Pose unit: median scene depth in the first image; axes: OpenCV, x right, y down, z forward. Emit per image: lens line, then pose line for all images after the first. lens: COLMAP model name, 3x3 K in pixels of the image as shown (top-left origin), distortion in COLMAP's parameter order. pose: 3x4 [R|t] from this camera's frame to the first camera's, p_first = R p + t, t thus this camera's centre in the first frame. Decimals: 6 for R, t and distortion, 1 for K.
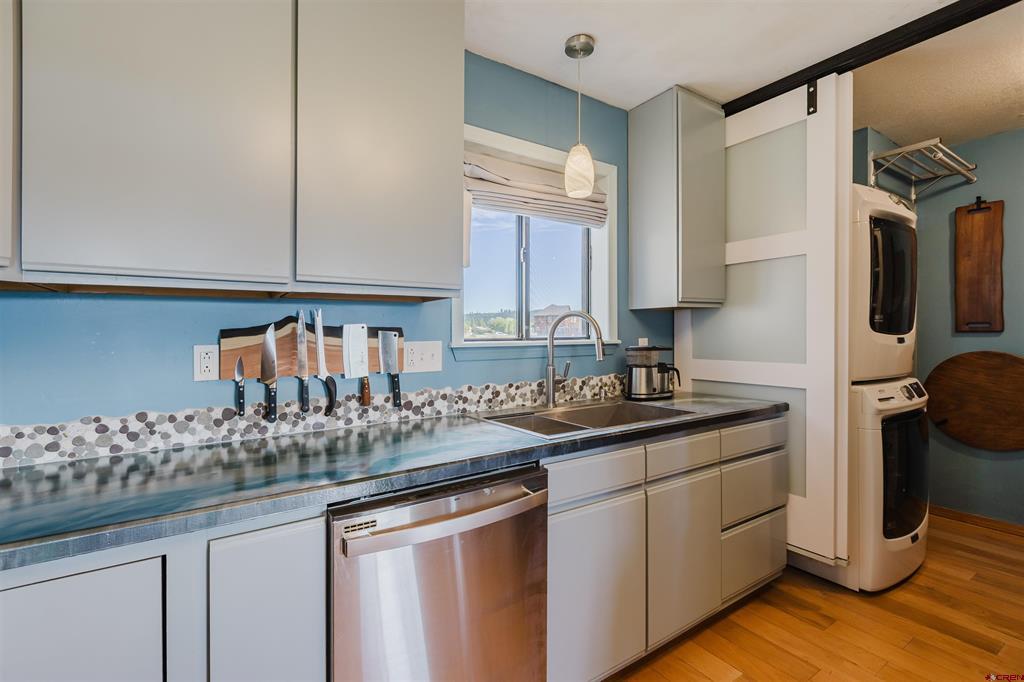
lens RADIAL K [[457.8, 0, 496.0], [0, 457.8, 336.2], [0, 0, 1]] dist [0.002385, -0.001208]
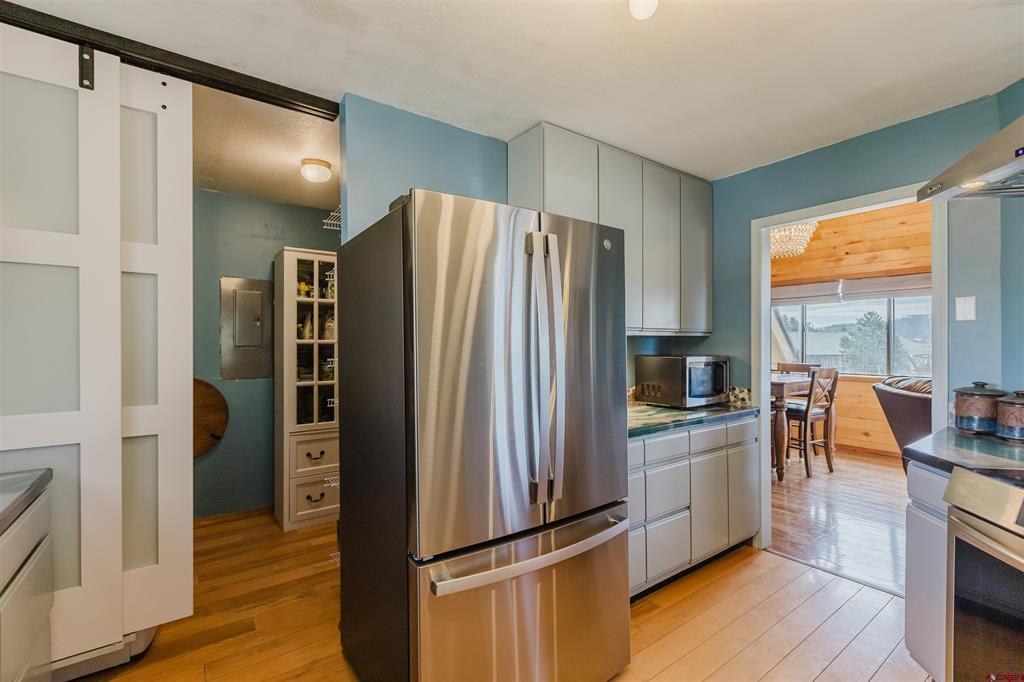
lens RADIAL K [[457.8, 0, 513.7], [0, 457.8, 349.7], [0, 0, 1]] dist [0.002385, -0.001208]
pose [[-0.059740, -0.006035, 0.998196, -0.230331], [0.009338, 0.999935, 0.006604, -0.070068], [-0.998170, 0.009716, -0.059680, 0.567607]]
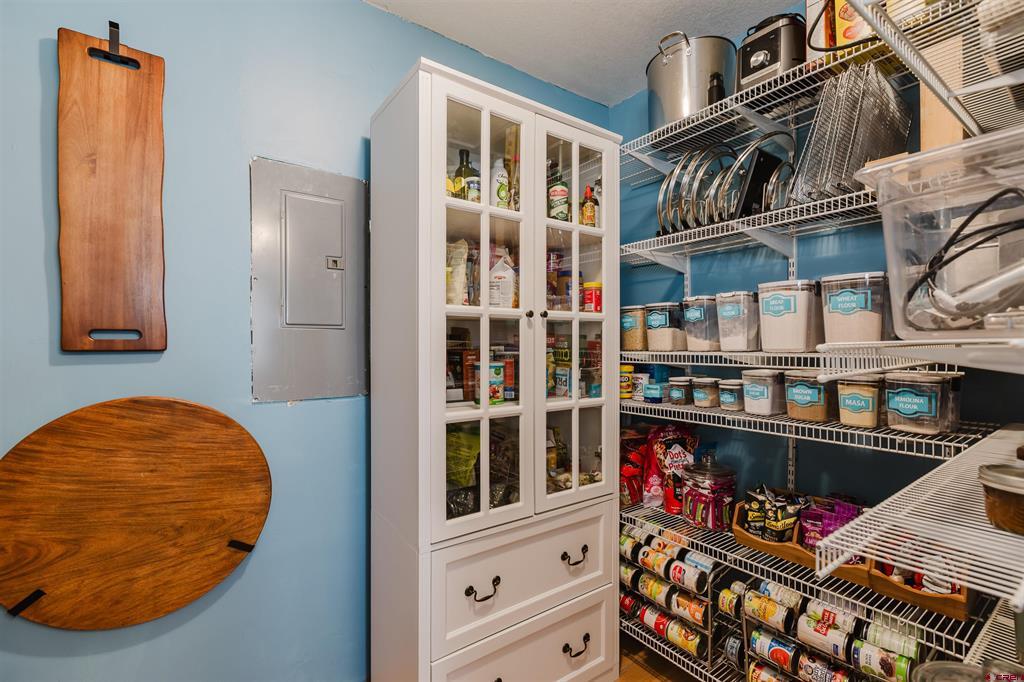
lens RADIAL K [[457.8, 0, 511.1], [0, 457.8, 350.9], [0, 0, 1]] dist [0.002385, -0.001208]
pose [[-0.053158, 0.001049, 0.998586, 1.487377], [0.015123, 0.999886, -0.000245, -0.011564], [-0.998472, 0.015089, -0.053168, 1.599439]]
